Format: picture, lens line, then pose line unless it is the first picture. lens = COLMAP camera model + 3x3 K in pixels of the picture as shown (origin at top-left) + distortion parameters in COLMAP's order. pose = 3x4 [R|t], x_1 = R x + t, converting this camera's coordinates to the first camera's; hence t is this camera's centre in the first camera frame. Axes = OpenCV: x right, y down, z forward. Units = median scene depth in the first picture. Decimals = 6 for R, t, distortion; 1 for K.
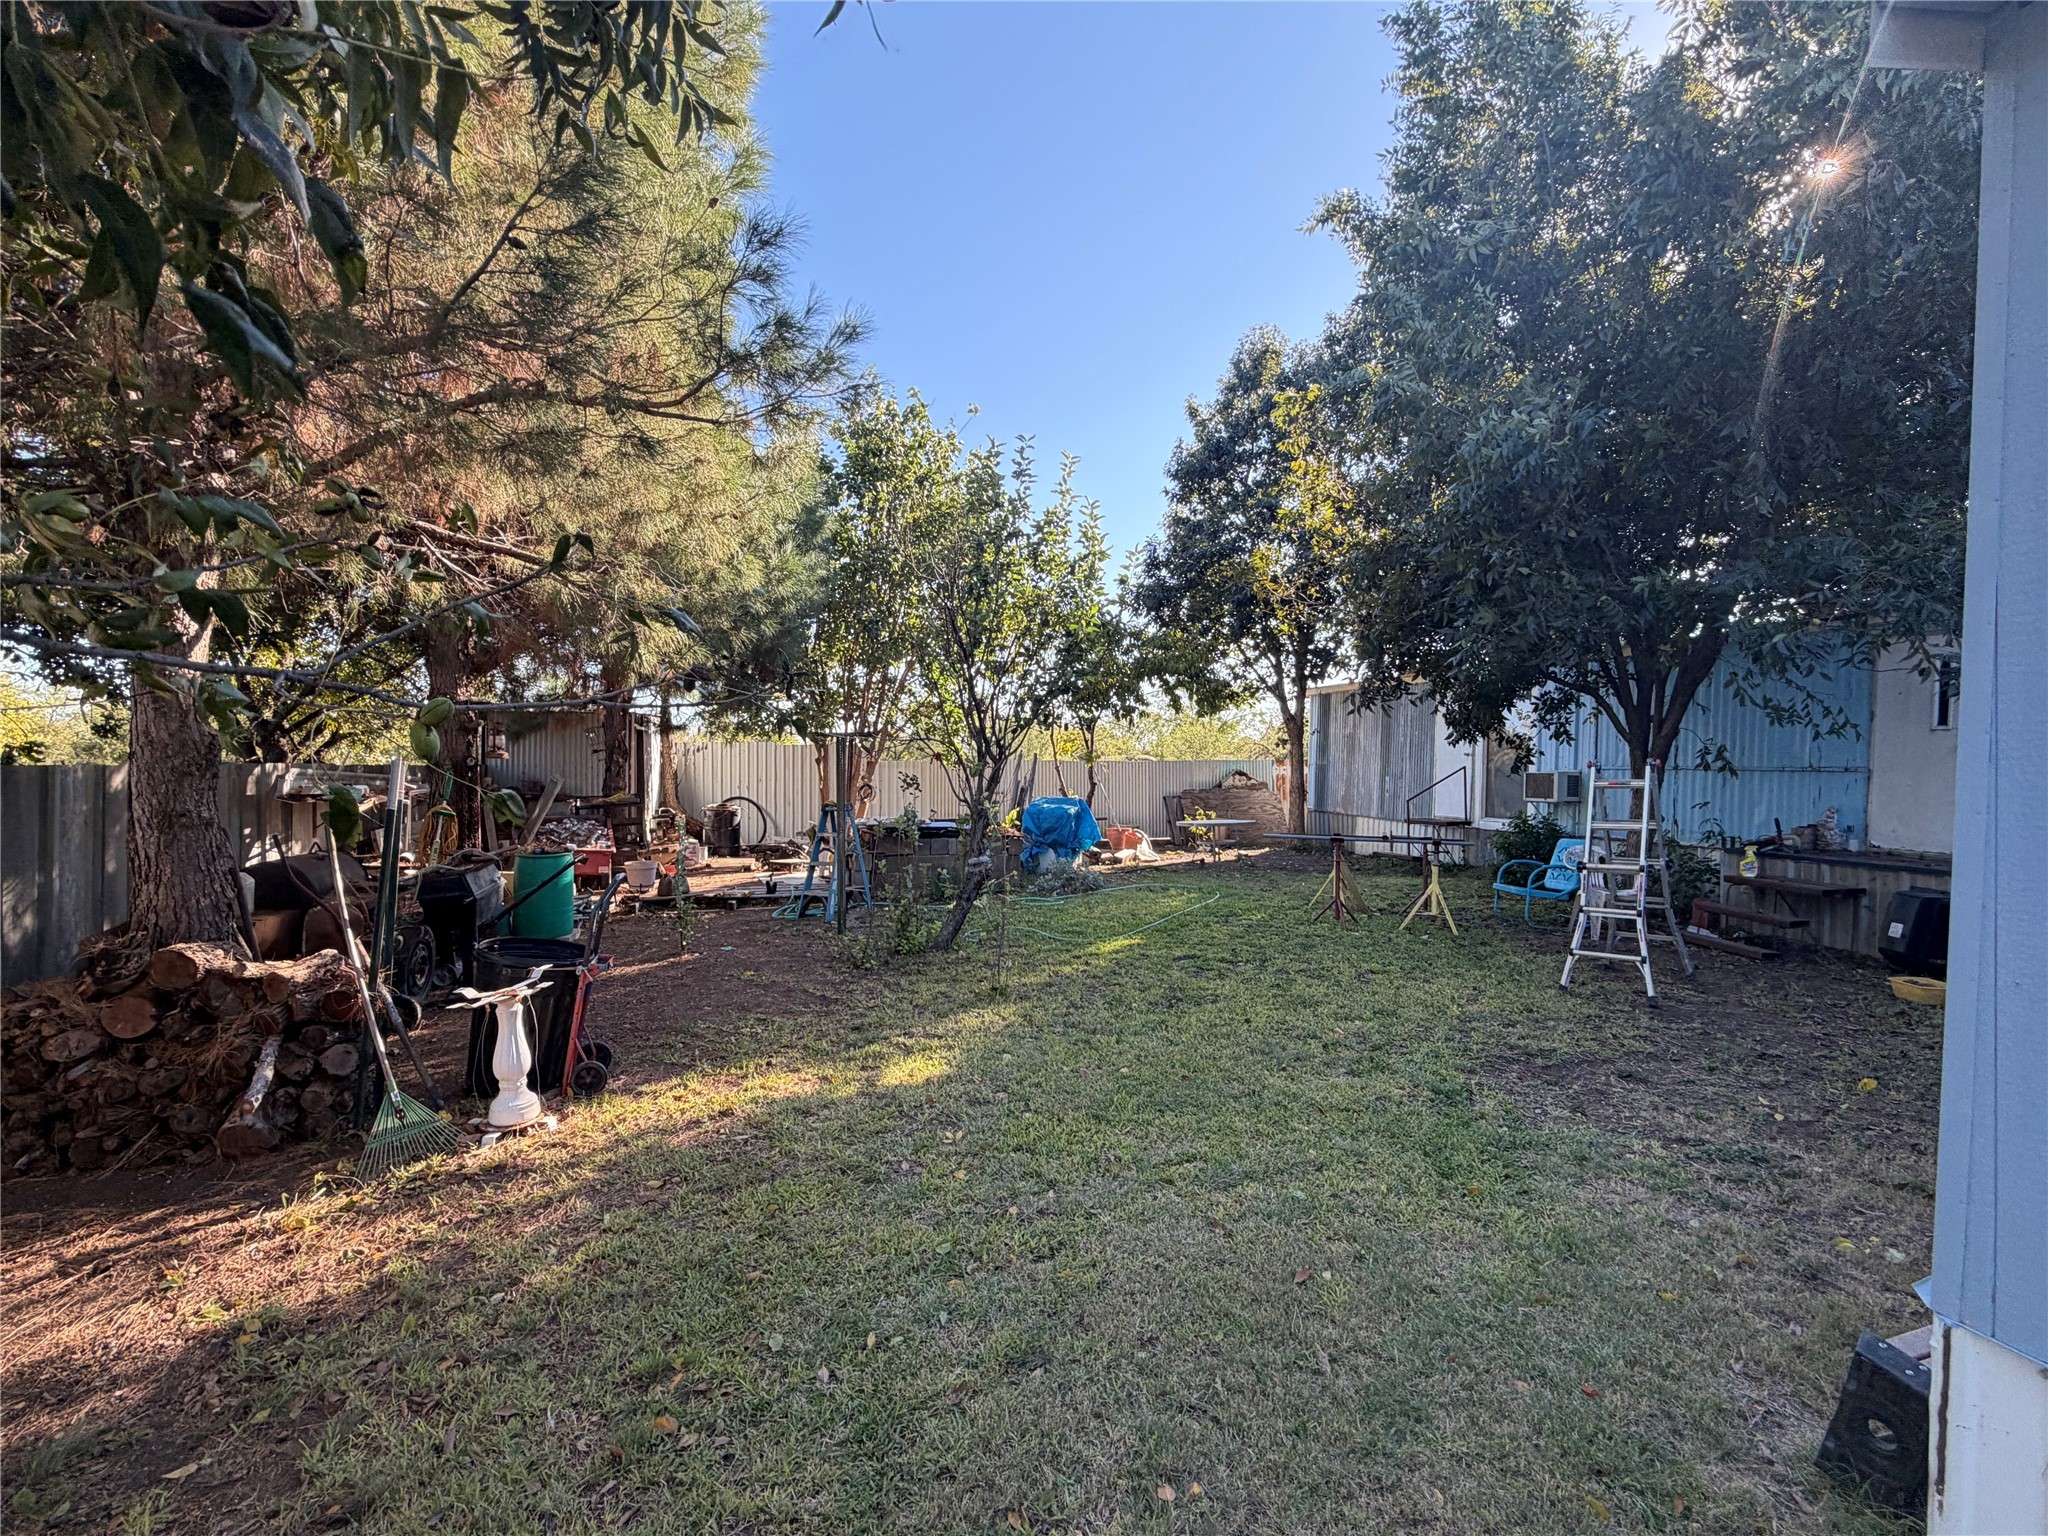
lens RADIAL K [[927.7, 0, 1024.0], [0, 927.7, 768.0], [0, 0, 1]] dist [-0.001647, -0.000055]
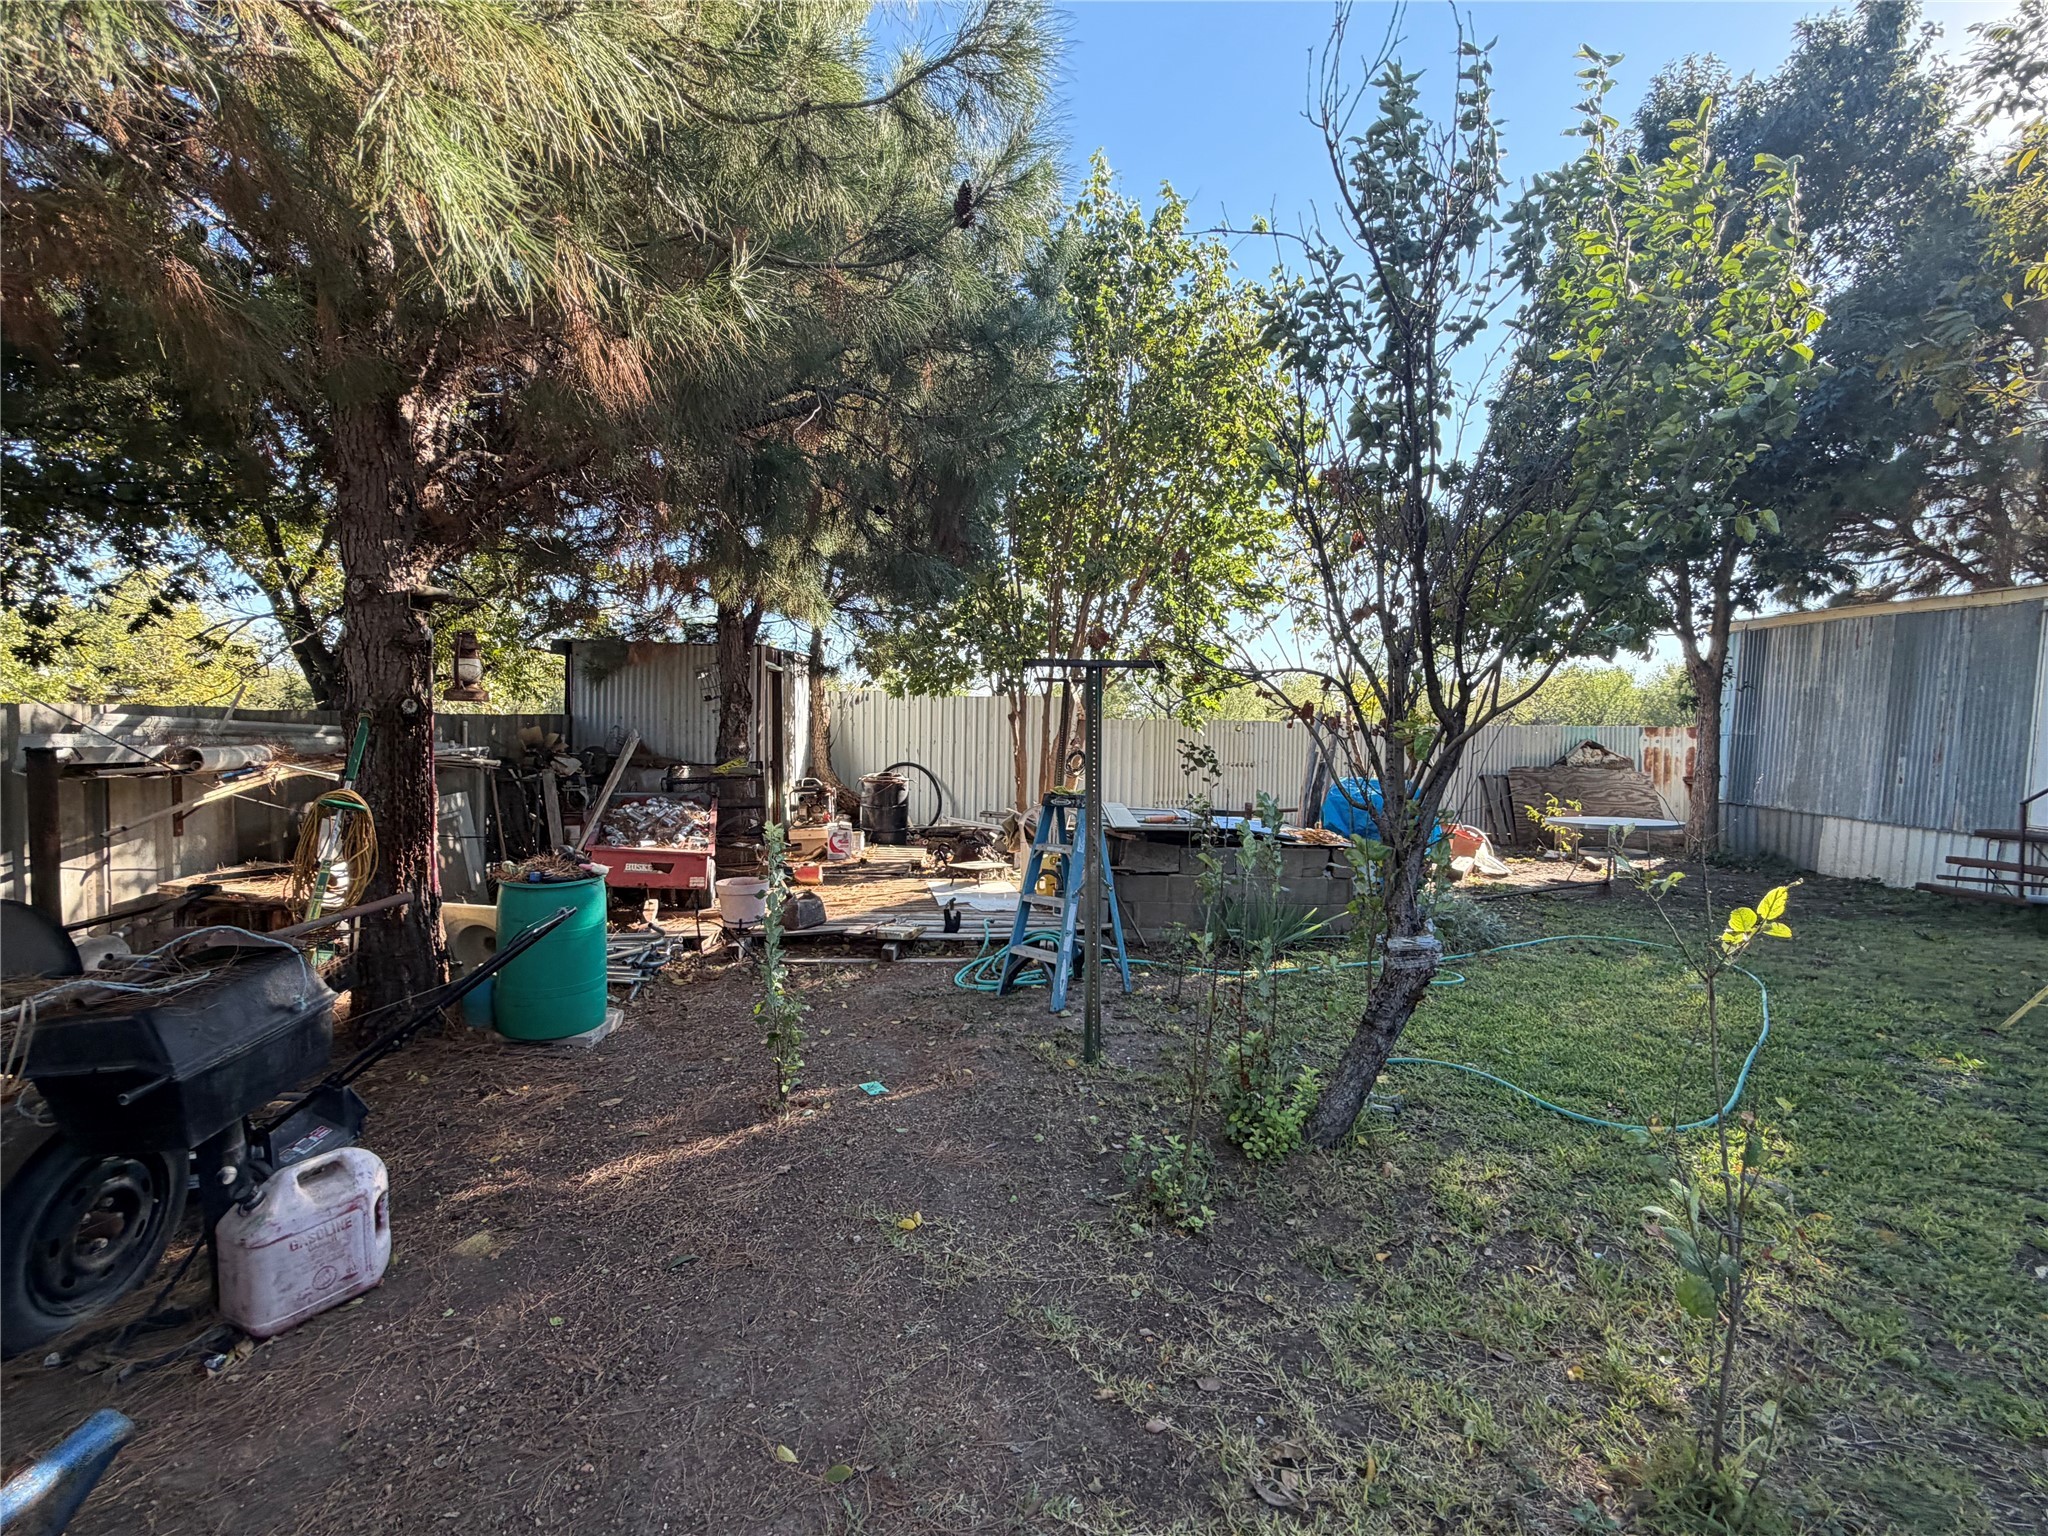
lens RADIAL K [[950.5, 0, 1024.0], [0, 950.5, 768.0], [0, 0, 1]] dist [0.000523, -0.000011]
pose [[0.983540, 0.025786, -0.178842, -0.084023], [-0.018259, 0.998882, 0.043610, -0.000861], [0.179766, -0.039627, 0.982911, 0.286496]]
